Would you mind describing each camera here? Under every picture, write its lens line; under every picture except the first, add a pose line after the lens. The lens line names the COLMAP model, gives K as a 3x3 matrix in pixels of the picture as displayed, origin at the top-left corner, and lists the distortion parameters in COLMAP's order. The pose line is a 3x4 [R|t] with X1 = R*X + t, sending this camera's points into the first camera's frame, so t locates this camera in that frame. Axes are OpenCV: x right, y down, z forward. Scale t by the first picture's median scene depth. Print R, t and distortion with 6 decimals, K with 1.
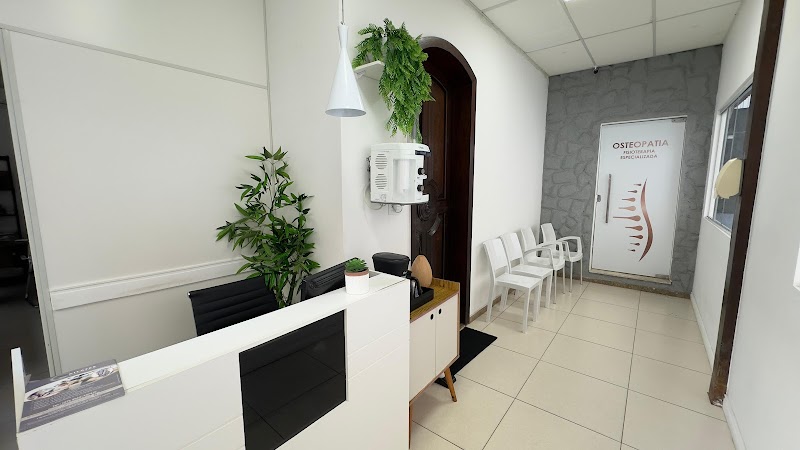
lens RADIAL K [[318.0, 0, 399.0], [0, 318.0, 226.9], [0, 0, 1]] dist [0.001222, 0.000044]
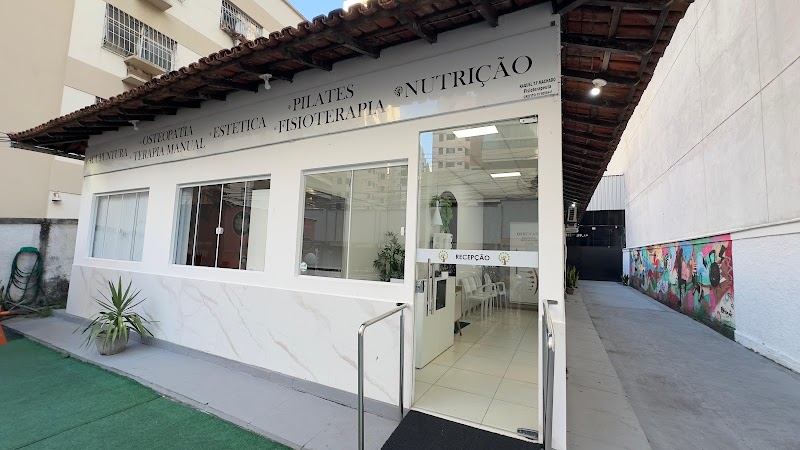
lens RADIAL K [[318.0, 0, 399.2], [0, 318.0, 224.5], [0, 0, 1]] dist [0.001222, 0.000044]
pose [[0.978792, 0.051253, 0.198341, -0.410638], [-0.004438, 0.973275, -0.229601, 0.138419], [-0.204808, 0.223851, 0.952861, -0.711661]]
